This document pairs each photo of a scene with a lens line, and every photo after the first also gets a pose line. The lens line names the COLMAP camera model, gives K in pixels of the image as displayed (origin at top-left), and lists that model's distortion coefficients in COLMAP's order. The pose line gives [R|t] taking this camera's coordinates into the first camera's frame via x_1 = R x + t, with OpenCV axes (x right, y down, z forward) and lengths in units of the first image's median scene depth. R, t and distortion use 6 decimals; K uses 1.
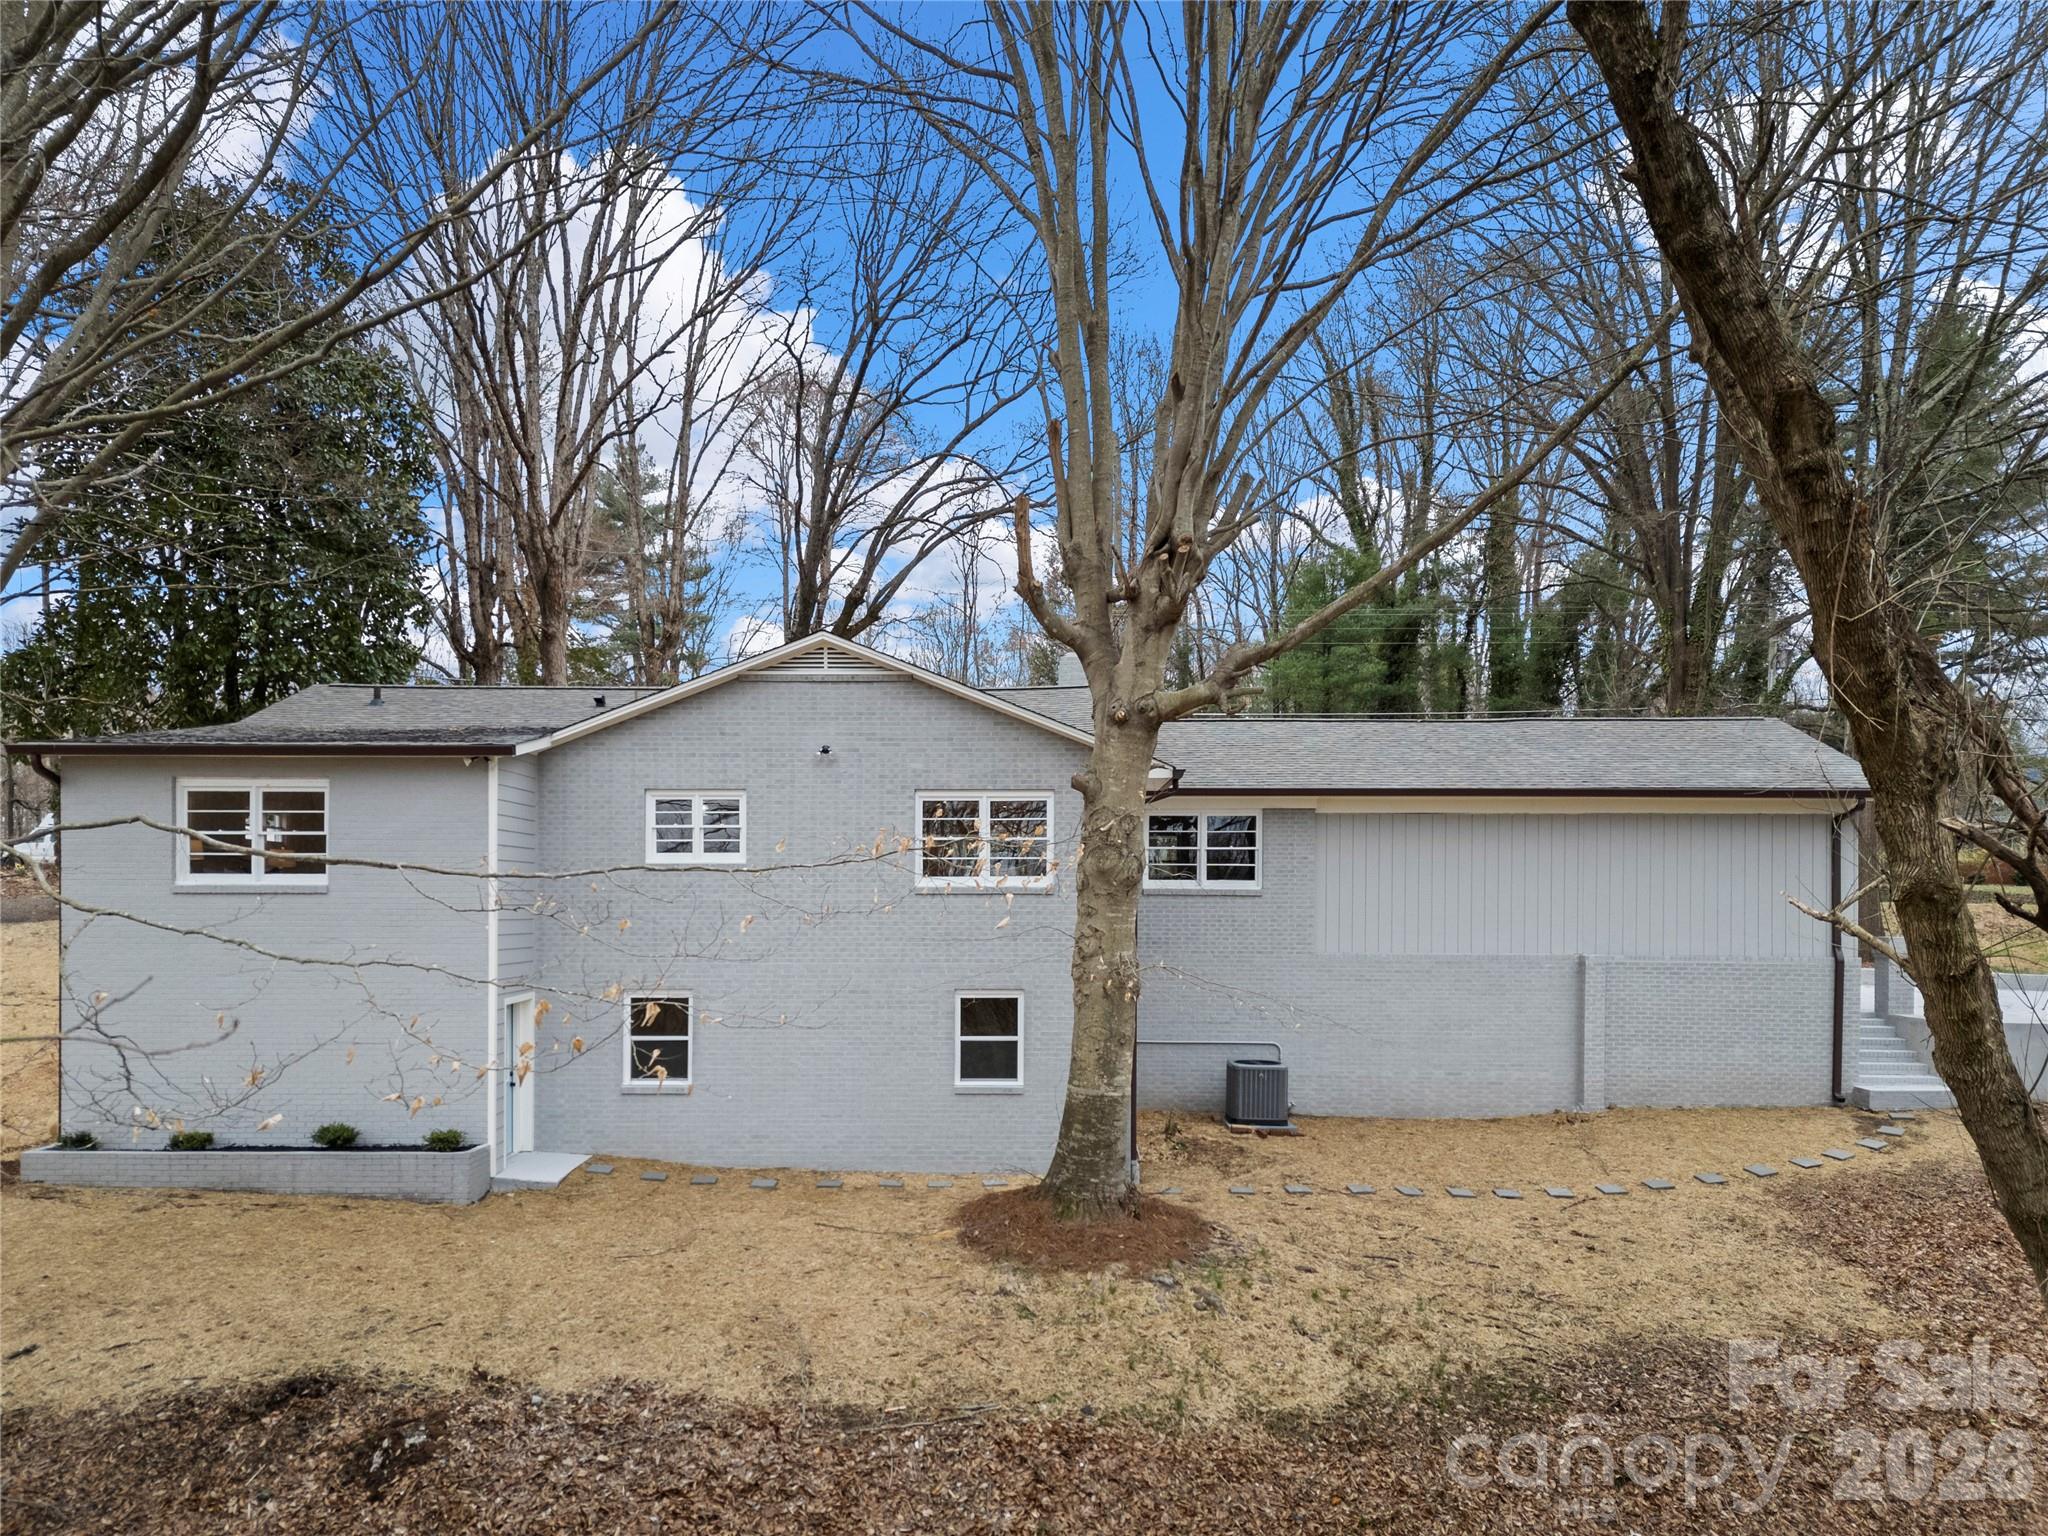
lens RADIAL K [[1590.8, 0, 999.6], [0, 1590.8, 764.8], [0, 0, 1]] dist [0.093985, -0.098755]
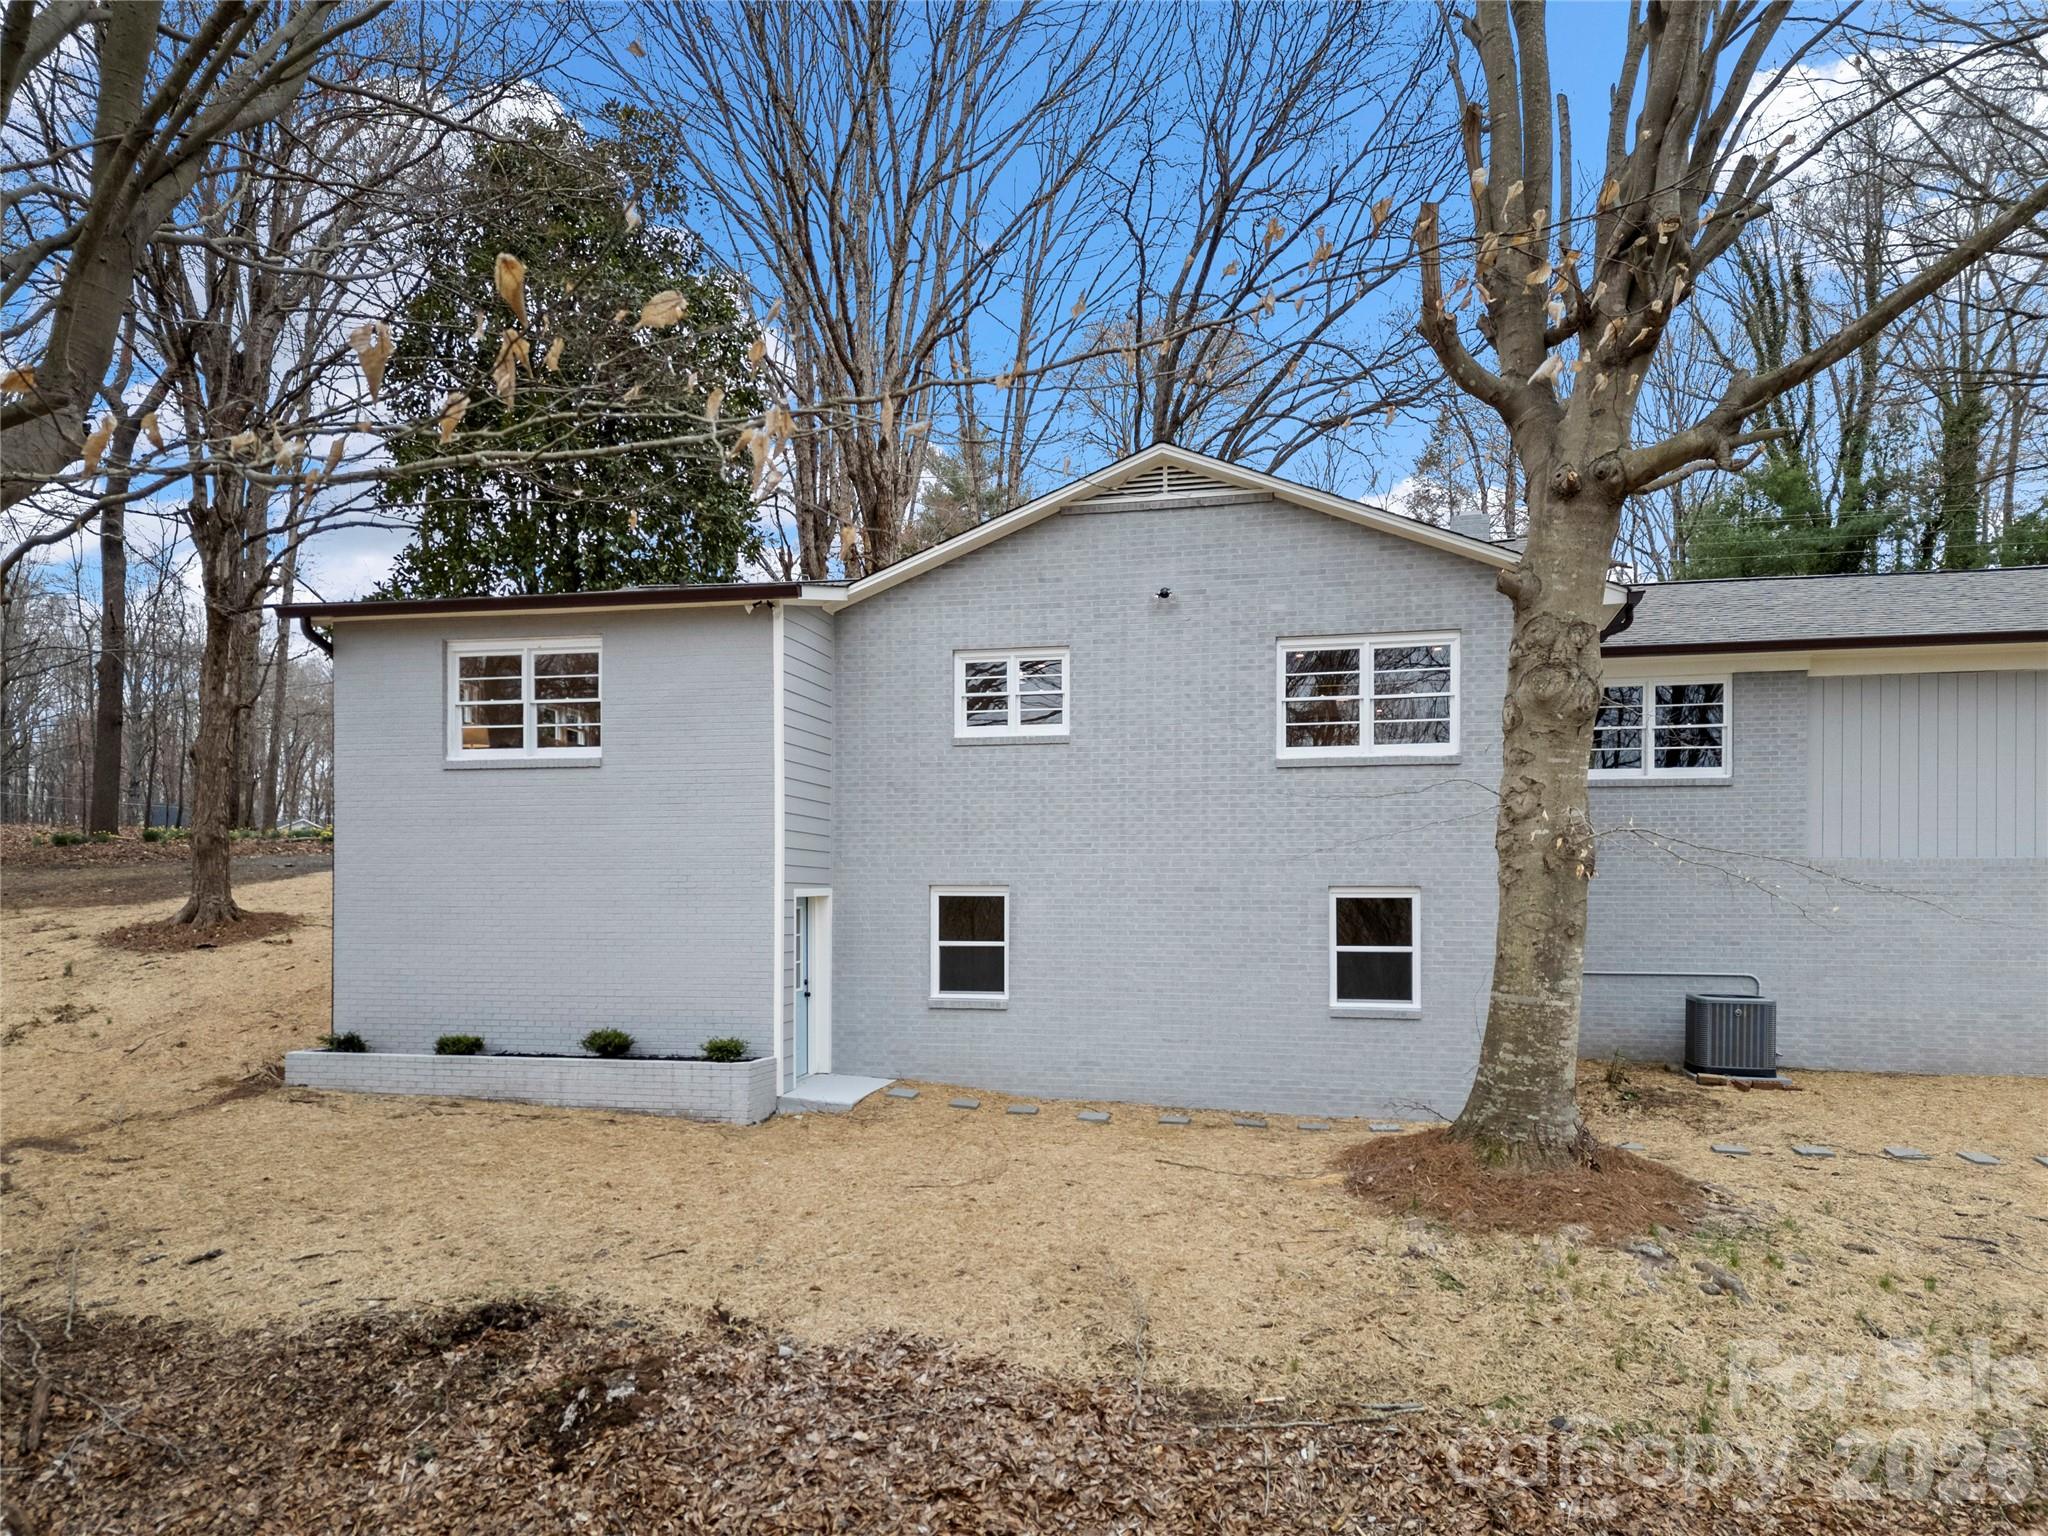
lens RADIAL K [[1424.7, 0, 1067.8], [0, 1424.7, 833.7], [0, 0, 1]] dist [0.090601, -0.096715]
pose [[0.983592, -0.003123, -0.180380, -0.034454], [0.002286, 0.999986, -0.004852, 0.145312], [0.180393, 0.004360, 0.983585, 0.339945]]
